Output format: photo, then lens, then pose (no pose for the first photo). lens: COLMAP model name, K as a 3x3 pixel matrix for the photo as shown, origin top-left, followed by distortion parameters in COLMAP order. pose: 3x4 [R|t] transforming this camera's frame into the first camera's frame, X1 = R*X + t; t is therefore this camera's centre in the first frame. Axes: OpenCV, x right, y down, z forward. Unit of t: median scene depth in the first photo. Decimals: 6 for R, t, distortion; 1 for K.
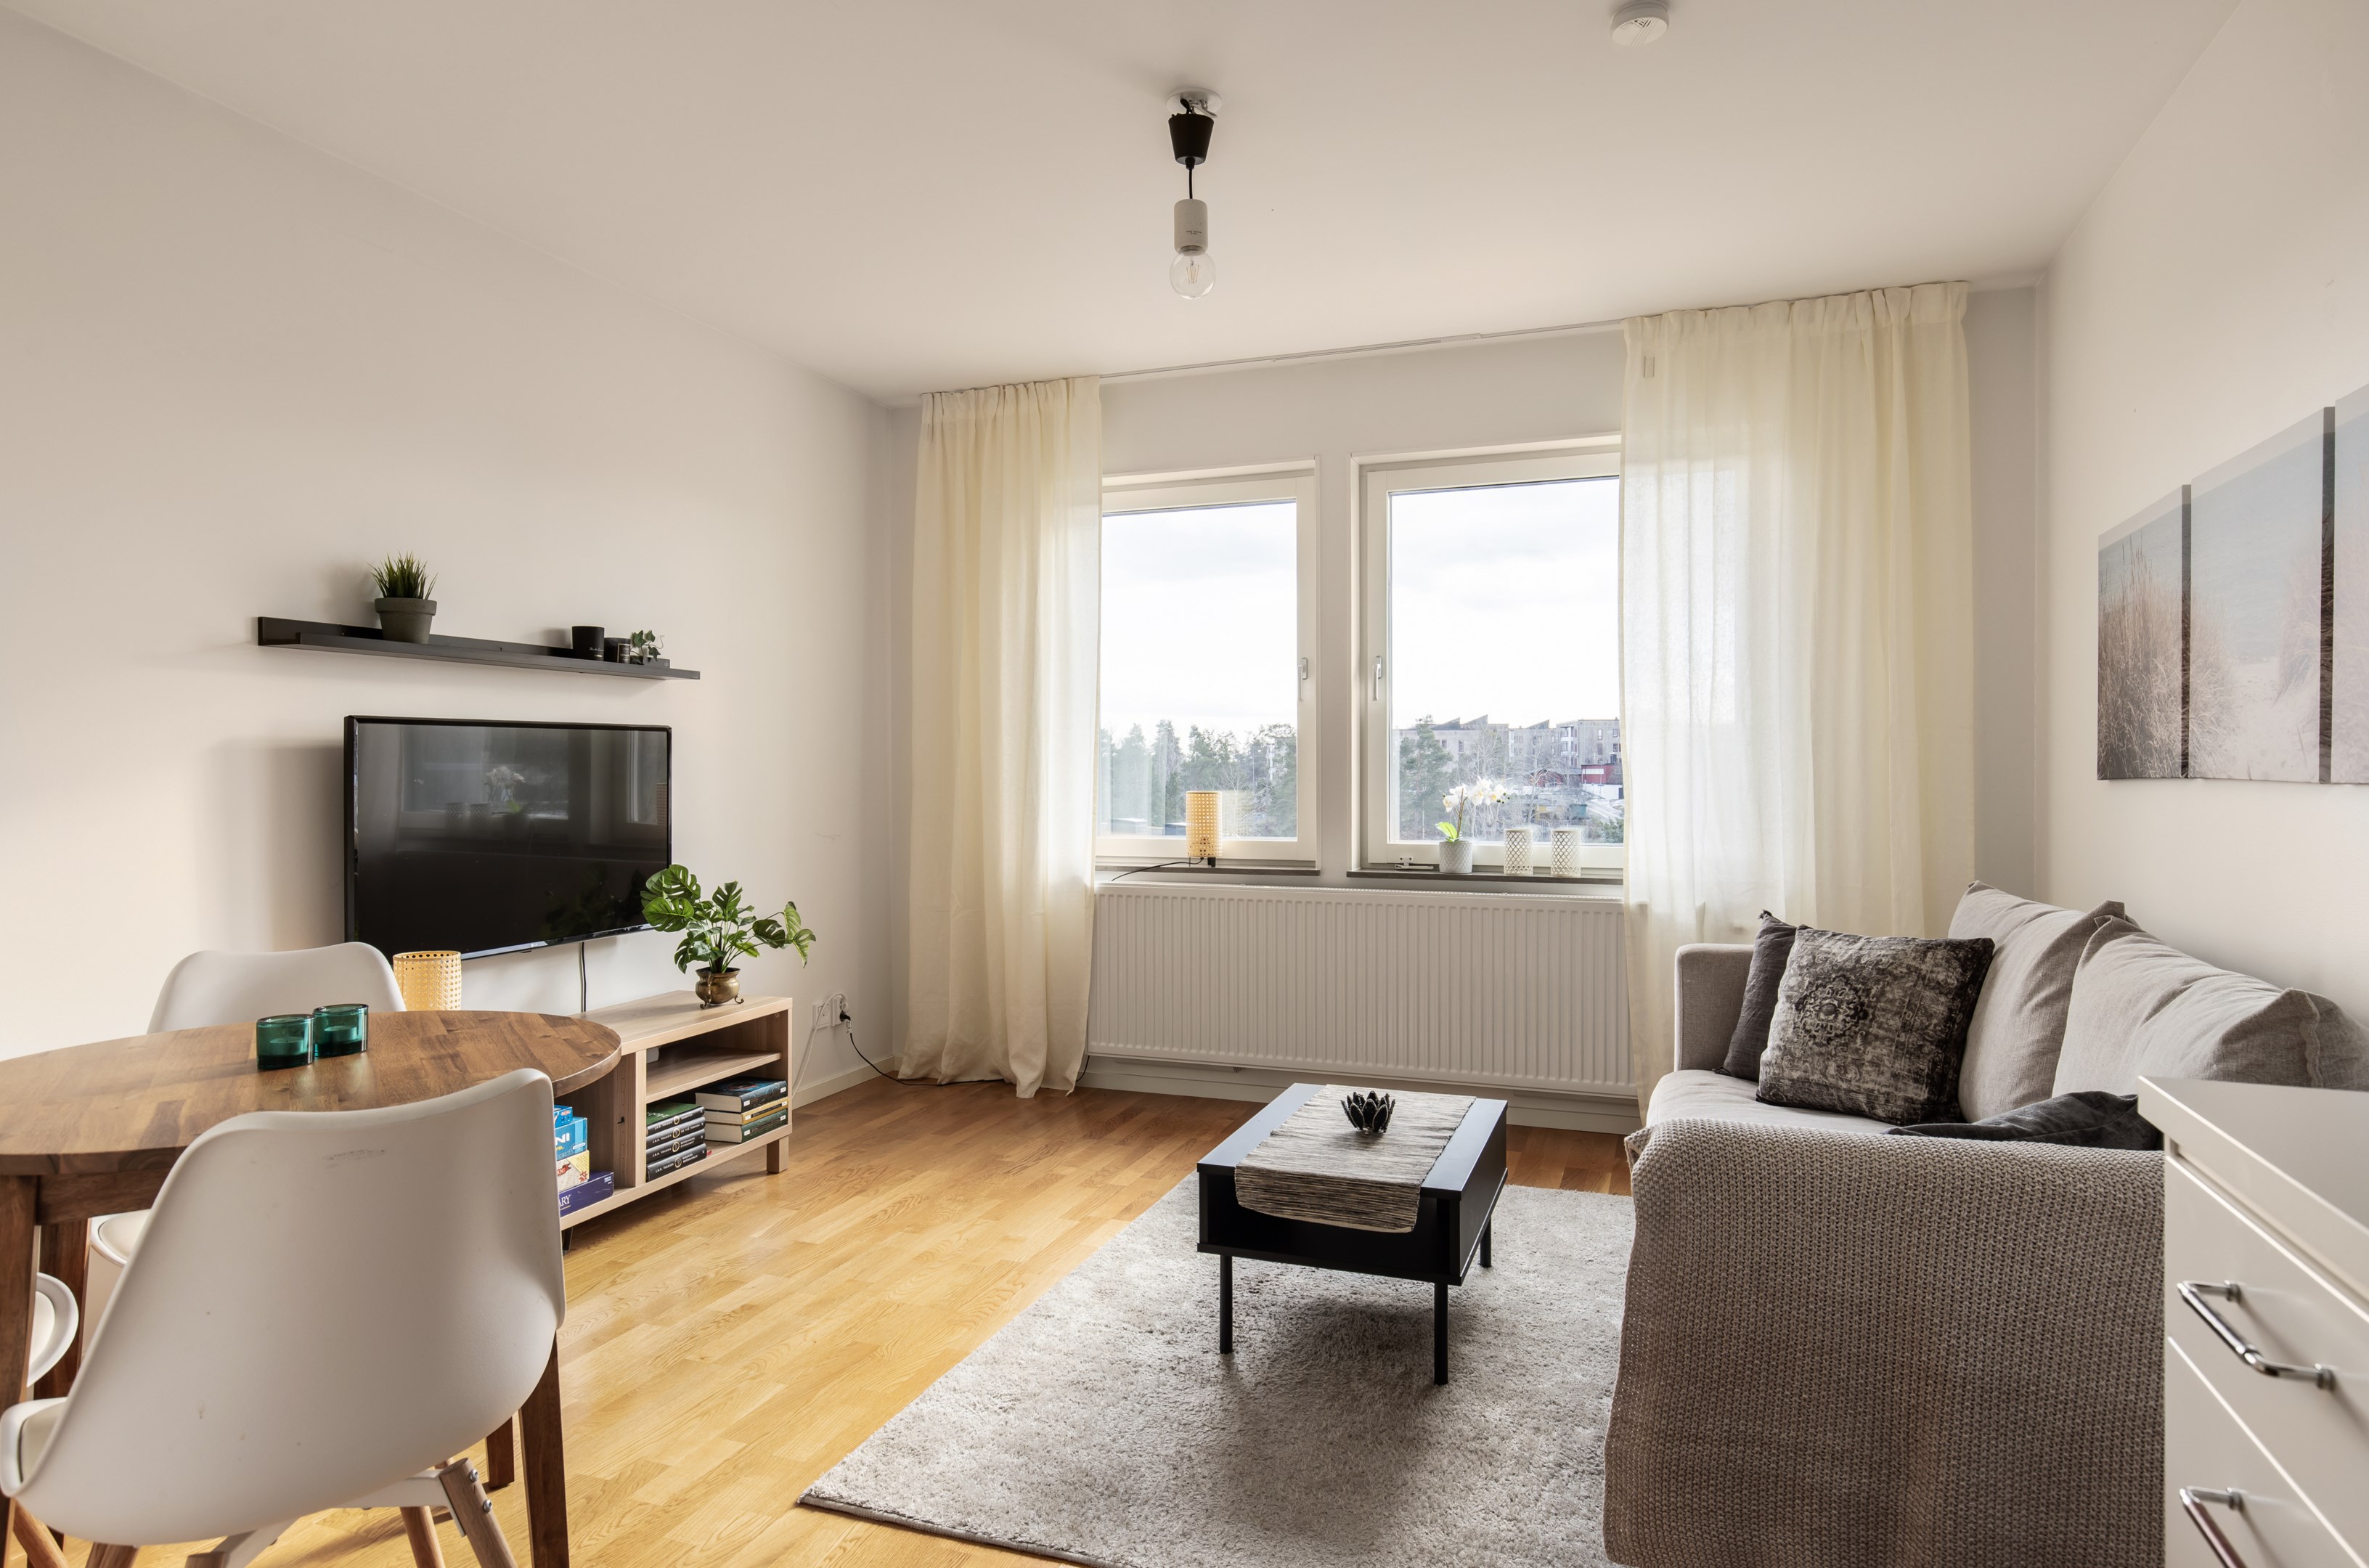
lens RADIAL K [[1354.0, 0, 1180.2], [0, 1354.0, 771.5], [0, 0, 1]] dist [0.004676, -0.000271]
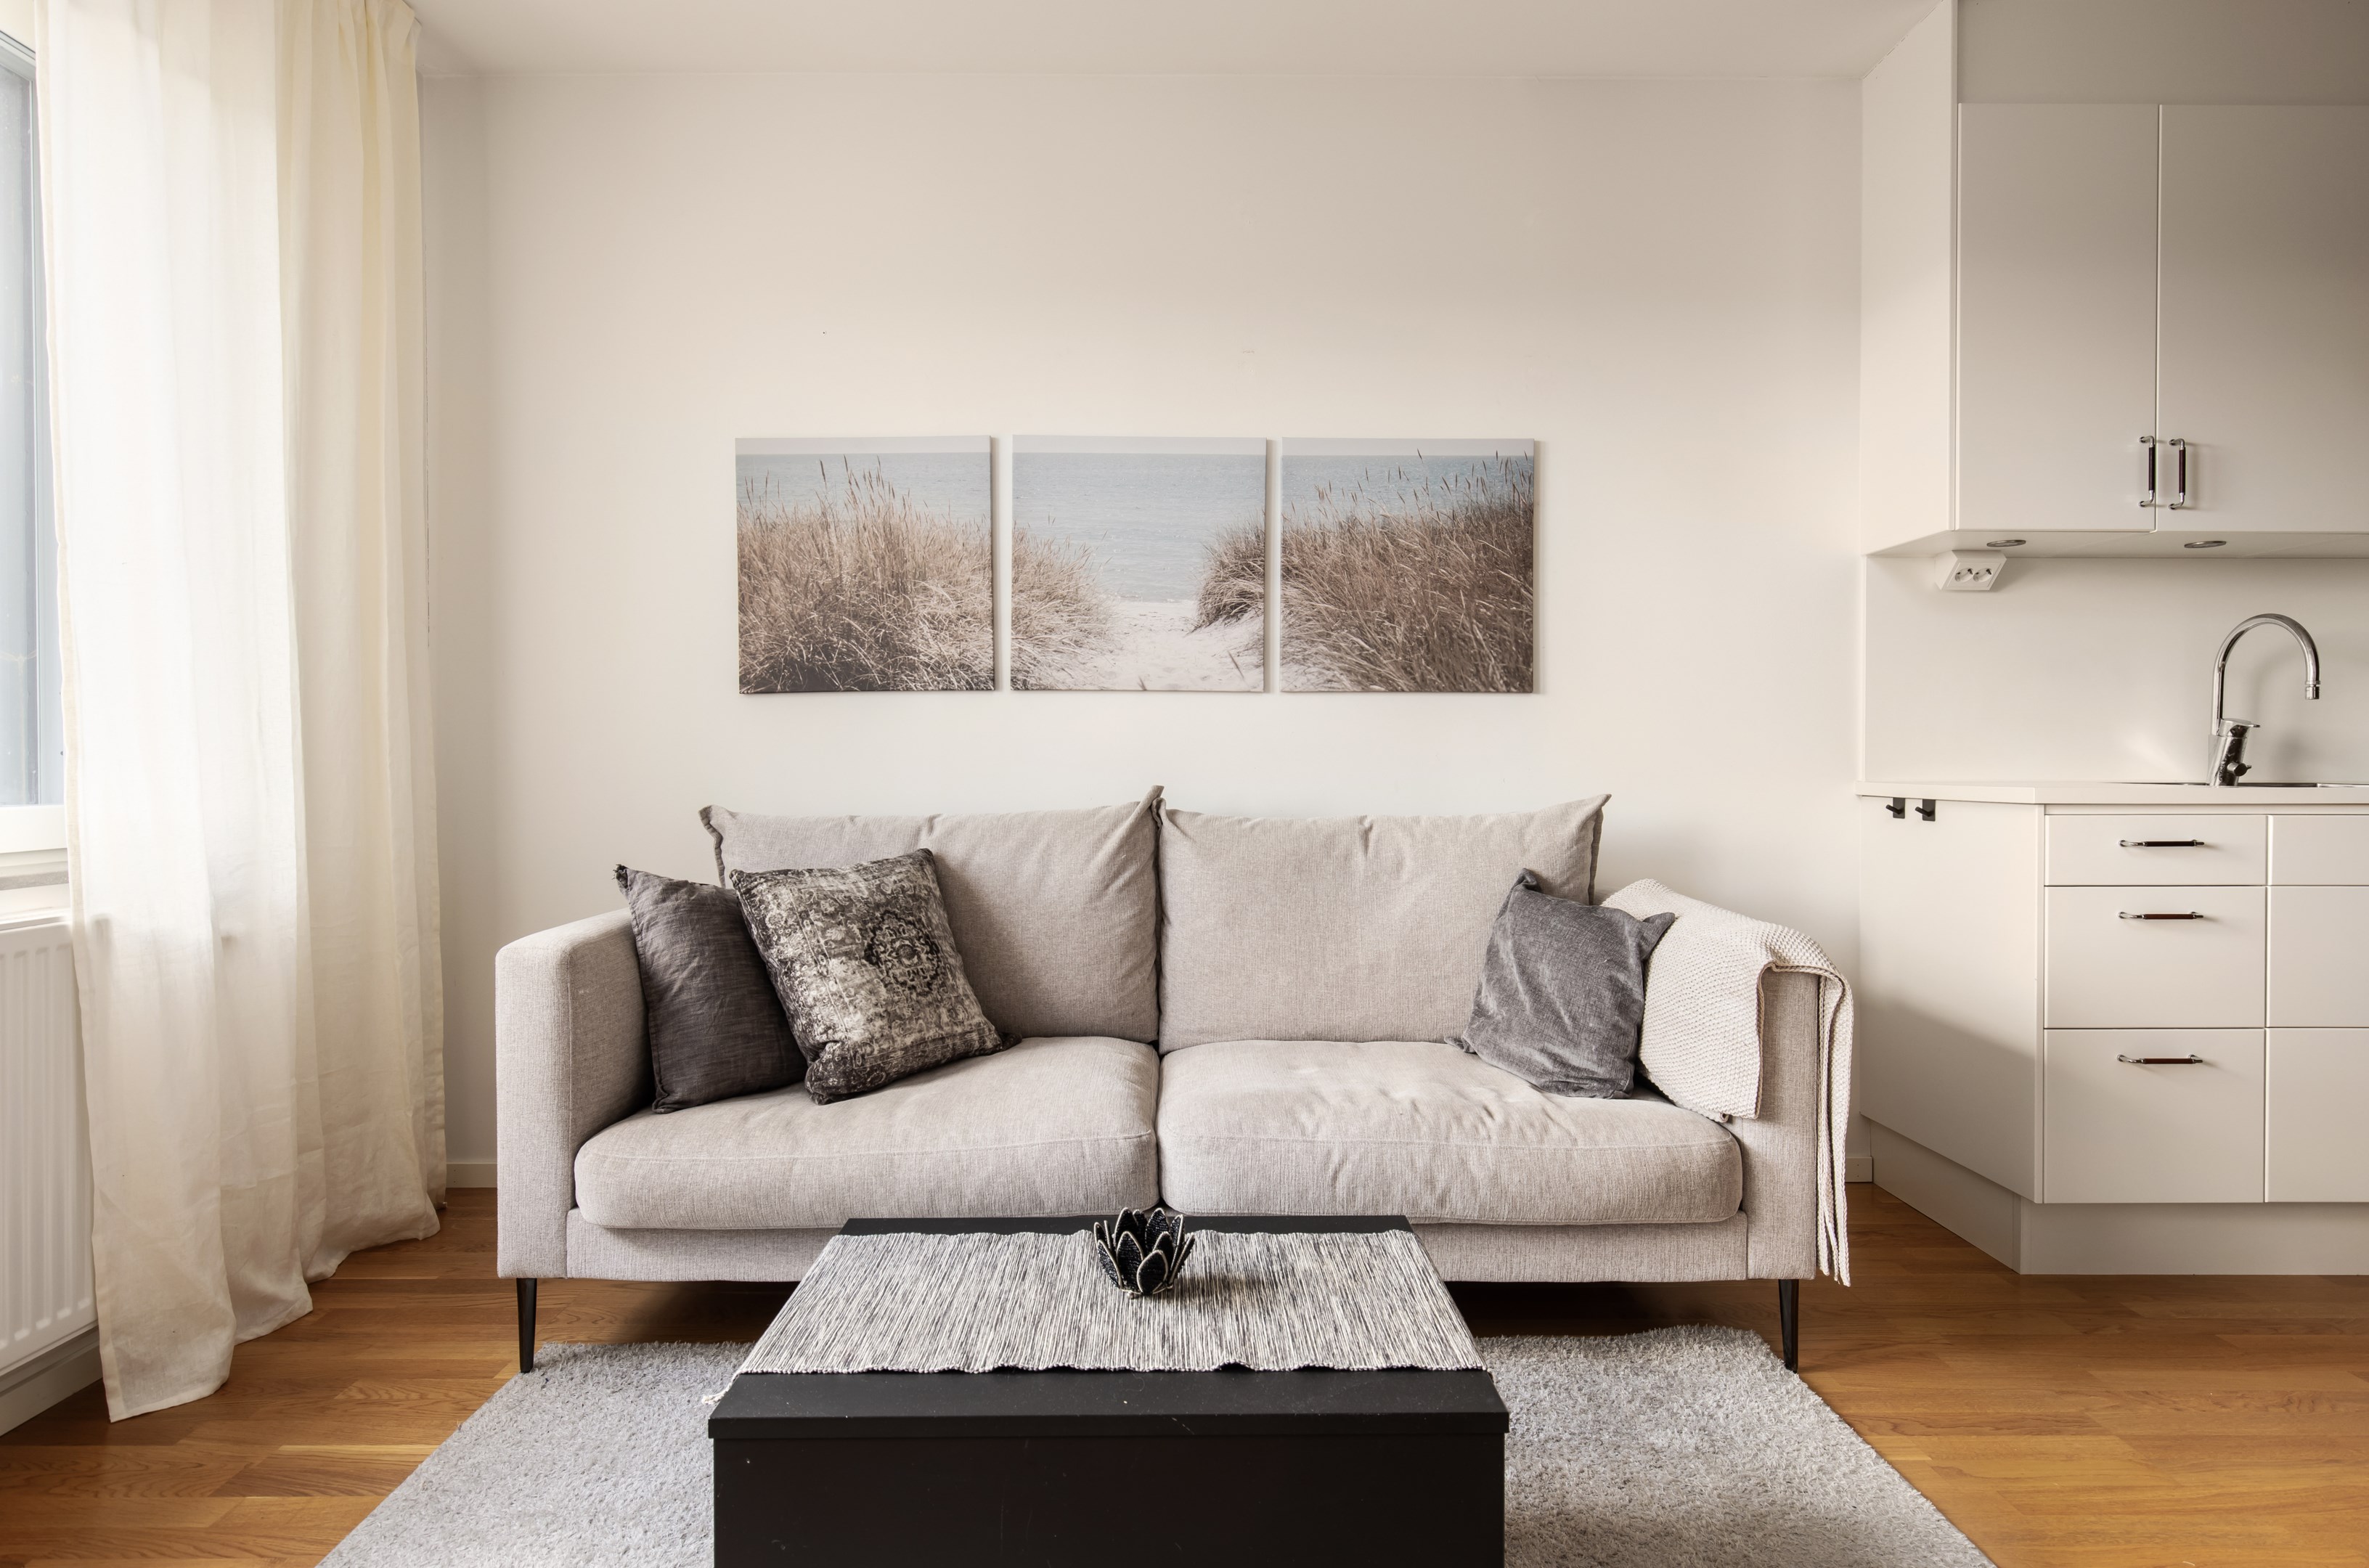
lens RADIAL K [[1294.0, 0, 1181.2], [0, 1294.0, 775.9], [0, 0, 1]] dist [0.000260, -0.000664]
pose [[-0.354670, -0.010425, 0.934934, -0.293186], [0.002259, 0.999925, 0.012007, 0.054805], [-0.934989, 0.006371, -0.354620, 1.040203]]
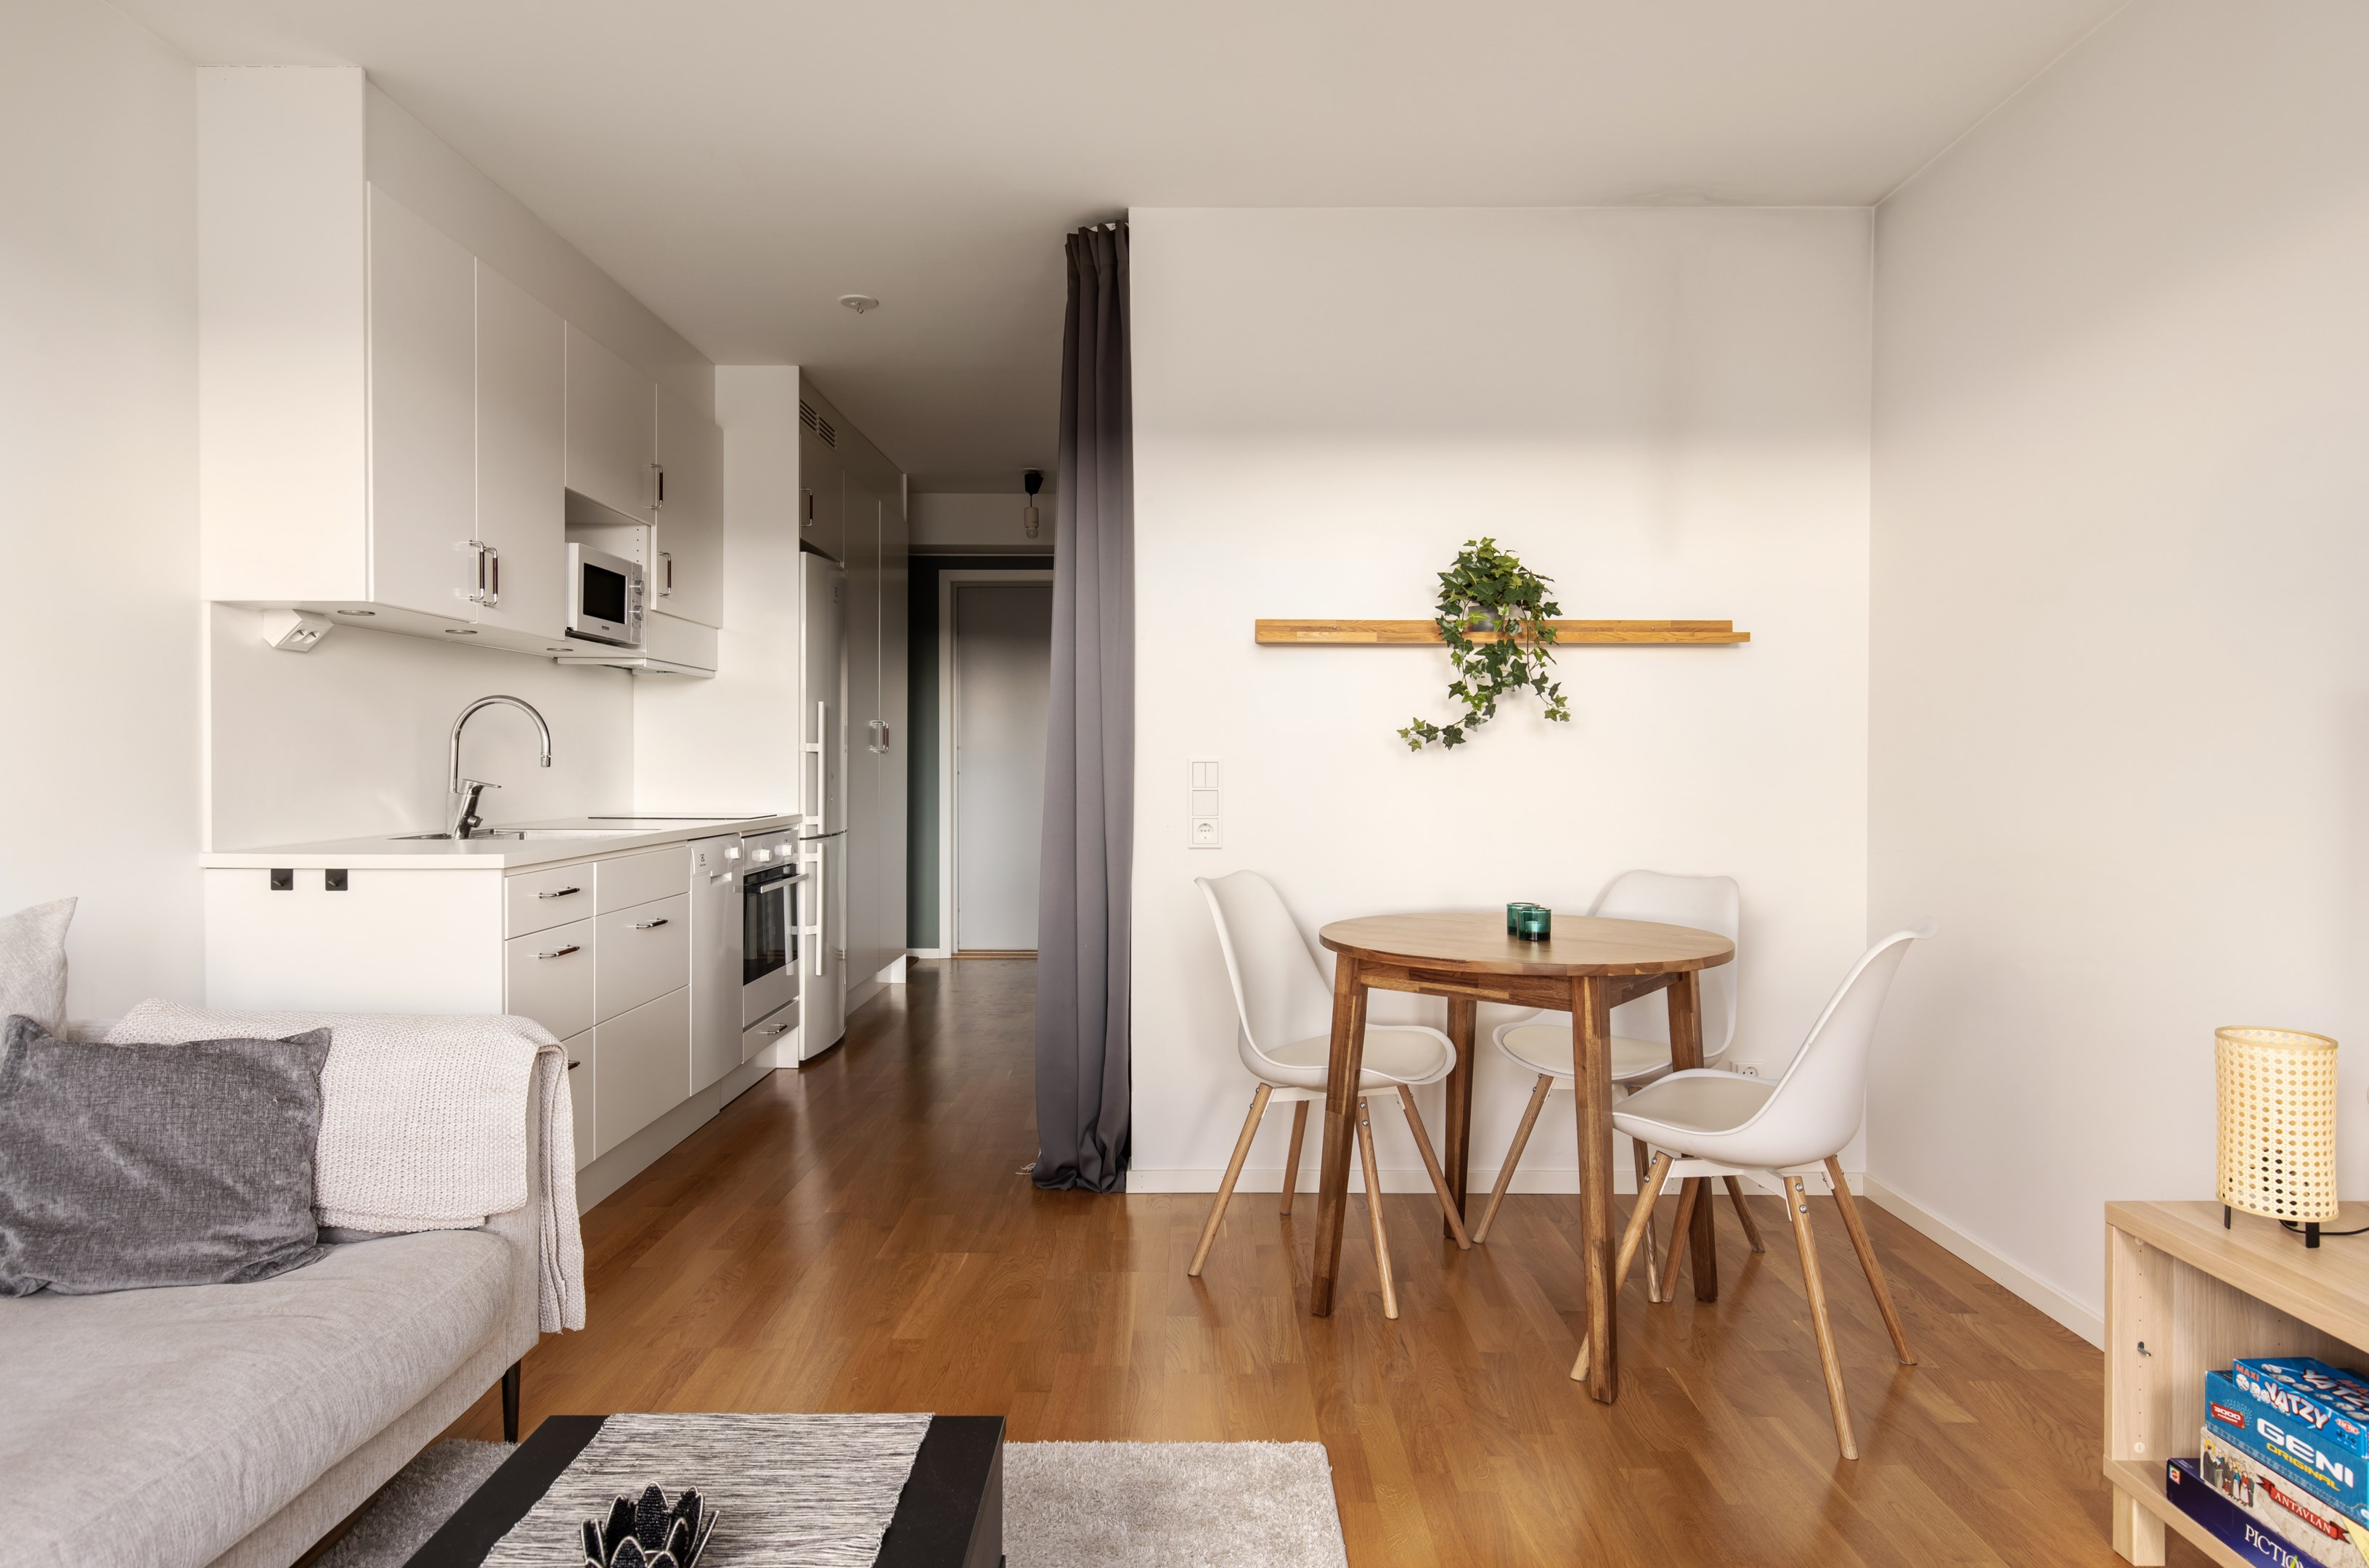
lens RADIAL K [[1354.0, 0, 1180.2], [0, 1354.0, 771.5], [0, 0, 1]] dist [0.004676, -0.000271]
pose [[-0.940996, 0.001806, -0.338412, 0.109815], [-0.002475, 0.999922, 0.012219, 0.006500], [0.338407, 0.012336, -0.940919, 1.289791]]
